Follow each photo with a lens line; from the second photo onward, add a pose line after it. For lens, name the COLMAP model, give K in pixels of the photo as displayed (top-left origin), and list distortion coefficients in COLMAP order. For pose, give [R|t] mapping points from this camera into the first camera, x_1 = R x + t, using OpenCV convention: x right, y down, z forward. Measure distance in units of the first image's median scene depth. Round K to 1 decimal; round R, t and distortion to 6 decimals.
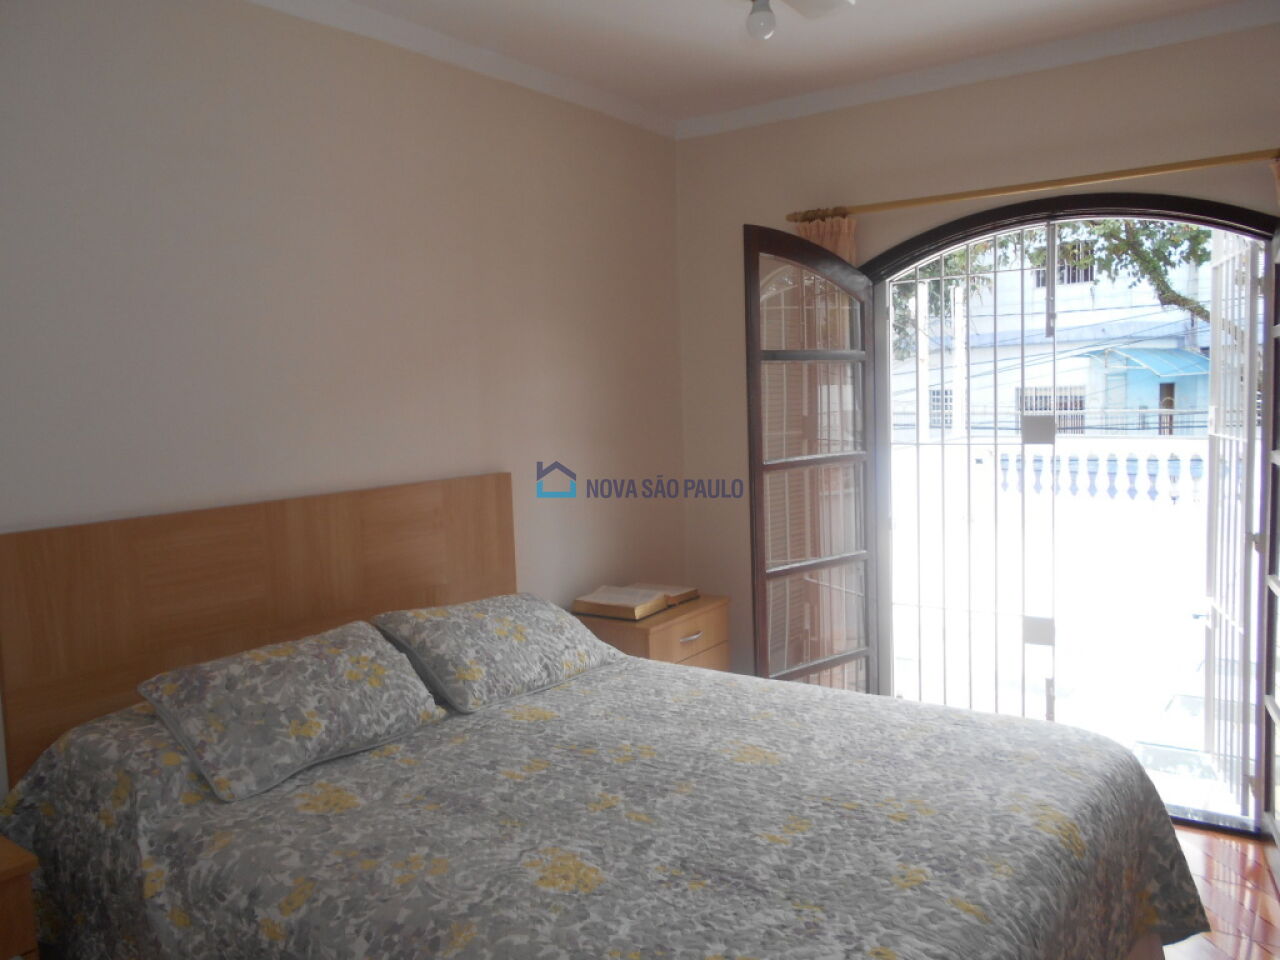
lens RADIAL K [[1003.0, 0, 631.6], [0, 1003.0, 484.9], [0, 0, 1]] dist [-0.035166, -0.007550]
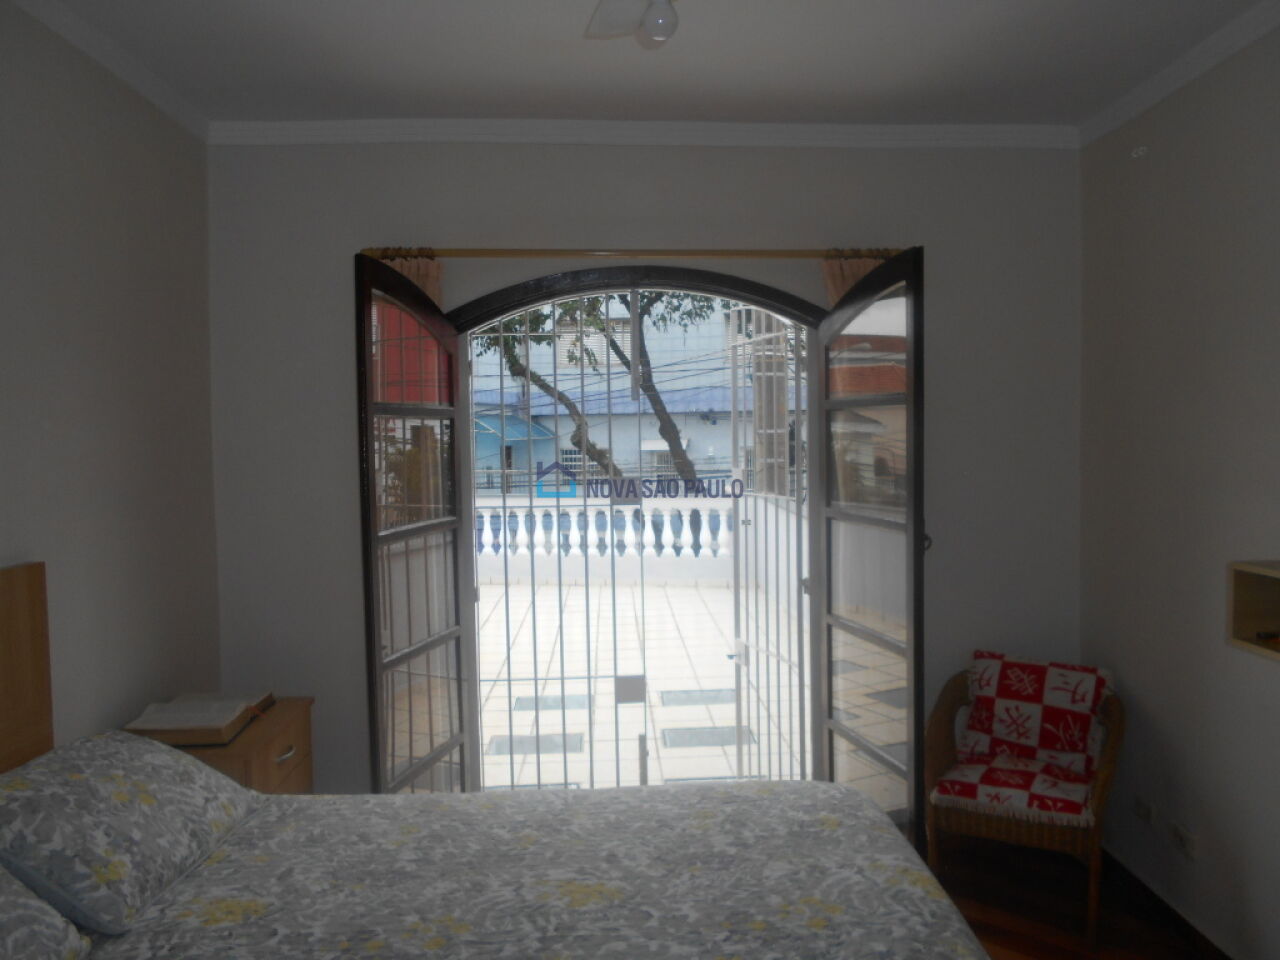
lens RADIAL K [[1003.0, 0, 638.0], [0, 1003.0, 455.2], [0, 0, 1]] dist [-0.035166, -0.007550]
pose [[0.787287, 0.008880, 0.616523, -0.267488], [0.047396, 0.996066, -0.074870, -0.015905], [-0.614763, 0.088165, 0.783769, 0.240383]]
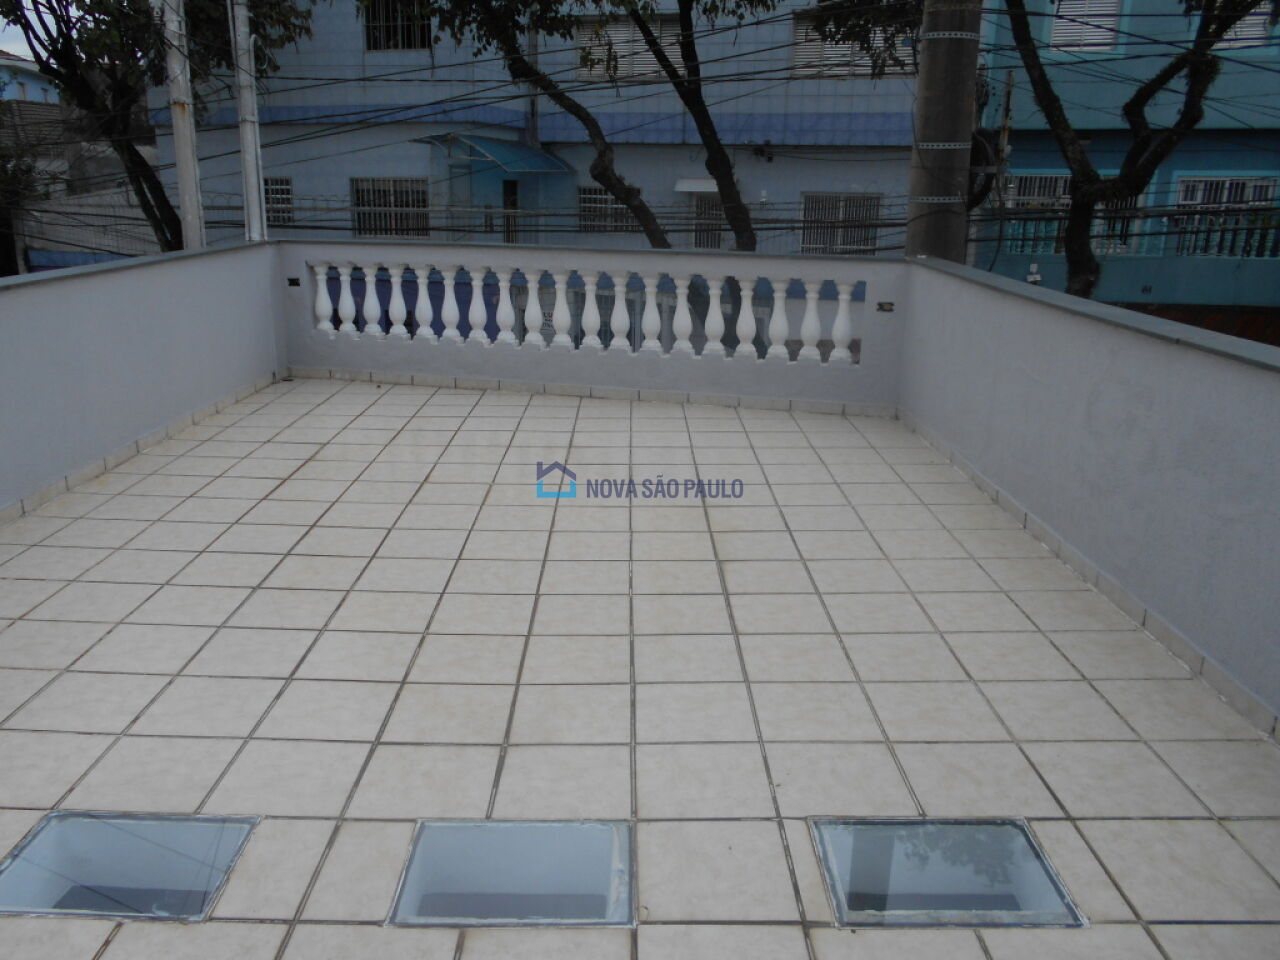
lens RADIAL K [[1003.0, 0, 650.5], [0, 1003.0, 470.0], [0, 0, 1]] dist [-0.035166, -0.007550]
pose [[0.792575, -0.119619, 0.597926, 0.533158], [0.009420, 0.982855, 0.184140, -0.079693], [-0.609701, -0.140312, 0.780113, 1.398855]]
